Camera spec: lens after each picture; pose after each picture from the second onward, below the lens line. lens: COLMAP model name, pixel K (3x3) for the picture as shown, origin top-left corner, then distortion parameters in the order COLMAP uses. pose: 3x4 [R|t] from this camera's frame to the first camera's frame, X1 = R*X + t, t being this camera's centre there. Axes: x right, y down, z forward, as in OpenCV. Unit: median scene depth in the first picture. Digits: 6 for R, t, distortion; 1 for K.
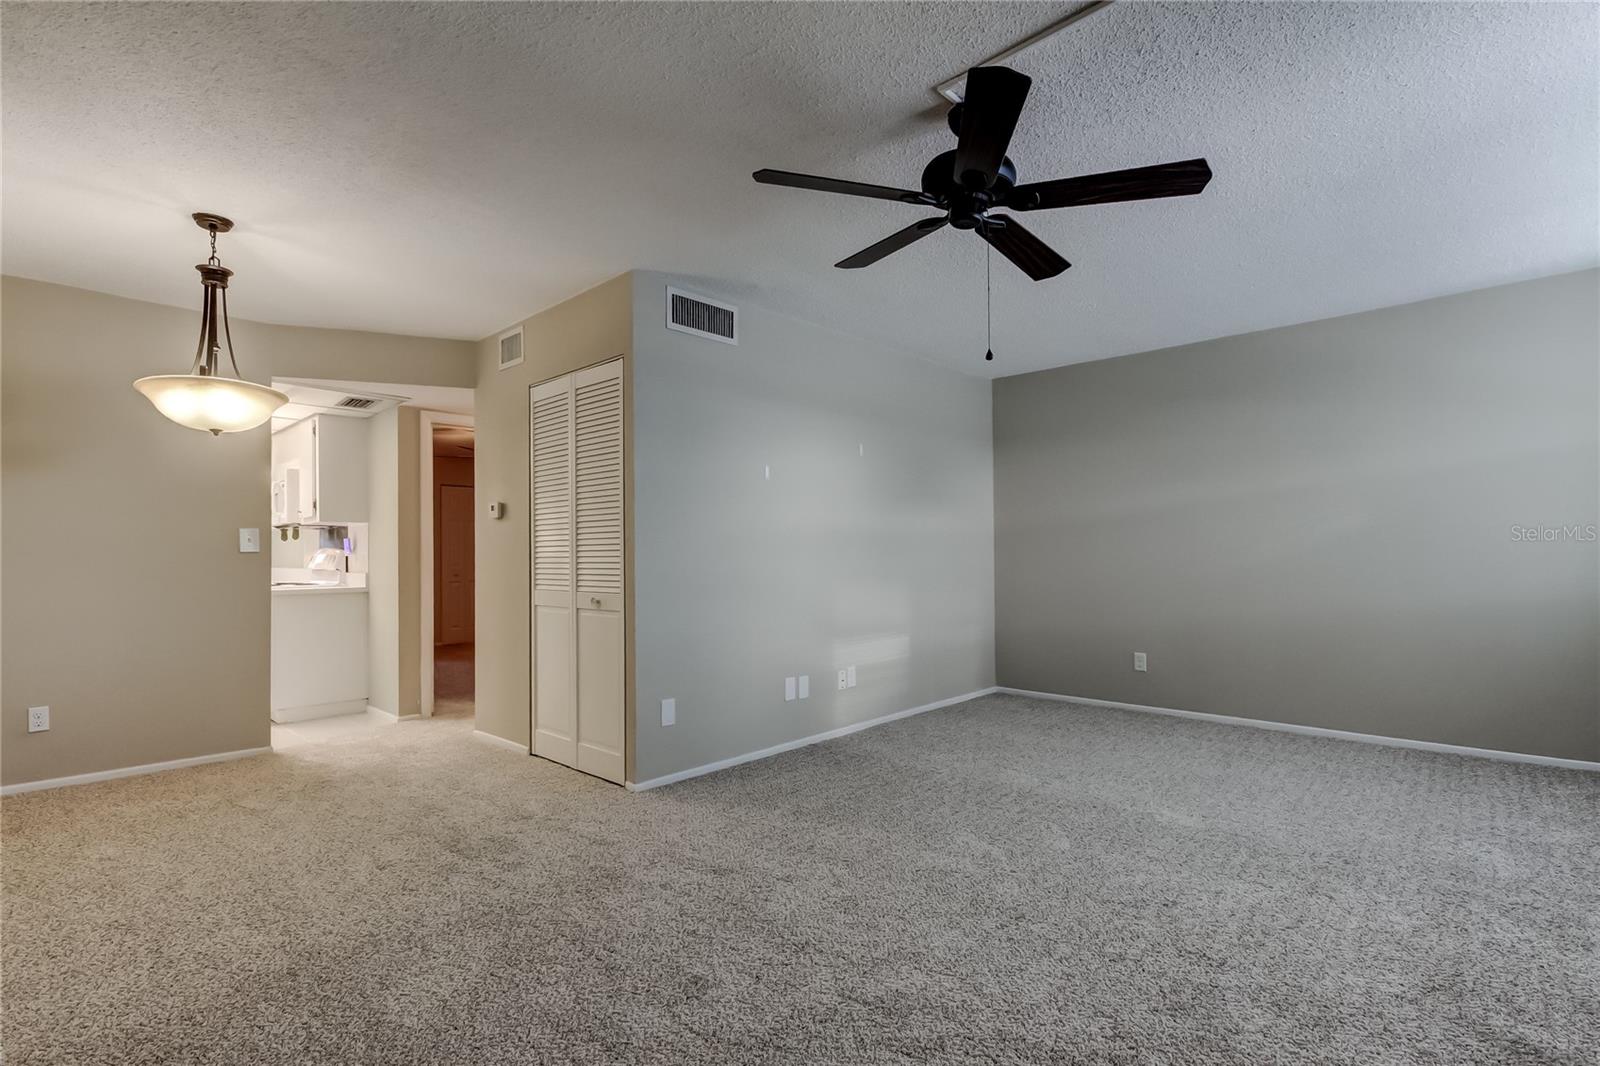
lens RADIAL K [[751.7, 0, 804.3], [0, 751.7, 546.9], [0, 0, 1]] dist [0.005057, 0.000617]
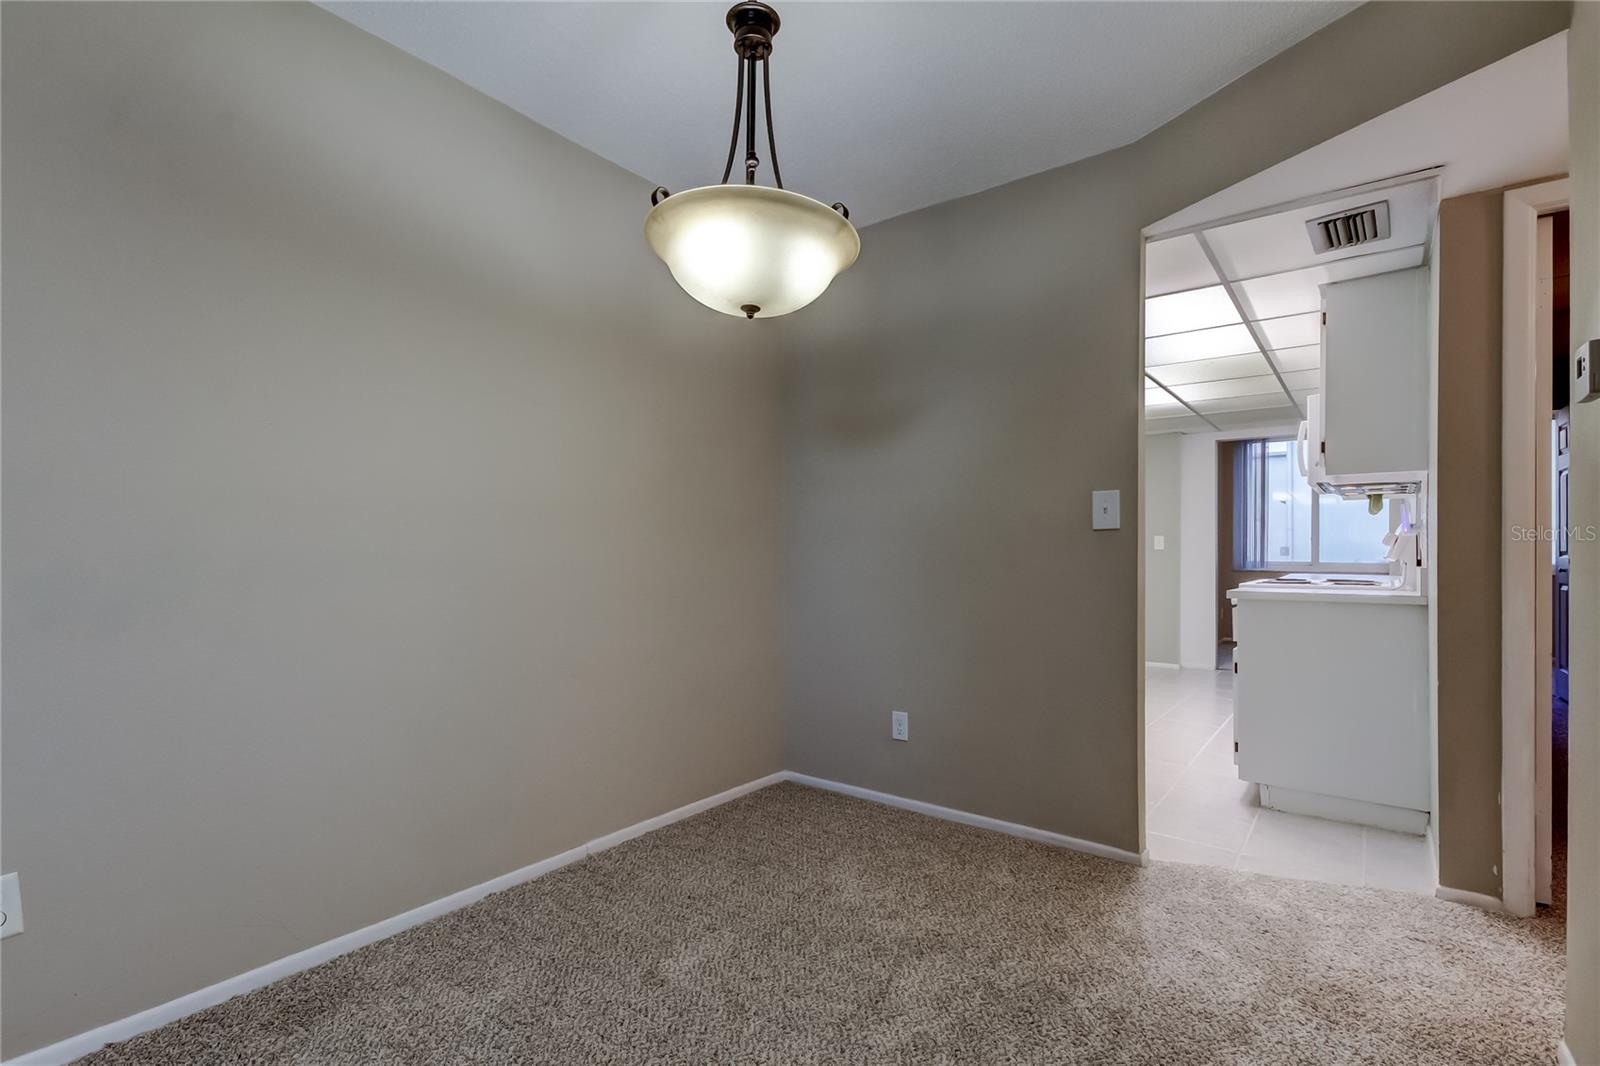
lens RADIAL K [[751.7, 0, 804.3], [0, 751.7, 546.9], [0, 0, 1]] dist [0.005057, 0.000617]
pose [[0.104440, 0.006462, -0.994510, -0.173534], [0.015019, 0.999855, 0.008074, 0.015439], [0.994418, -0.015780, 0.104328, 0.799251]]
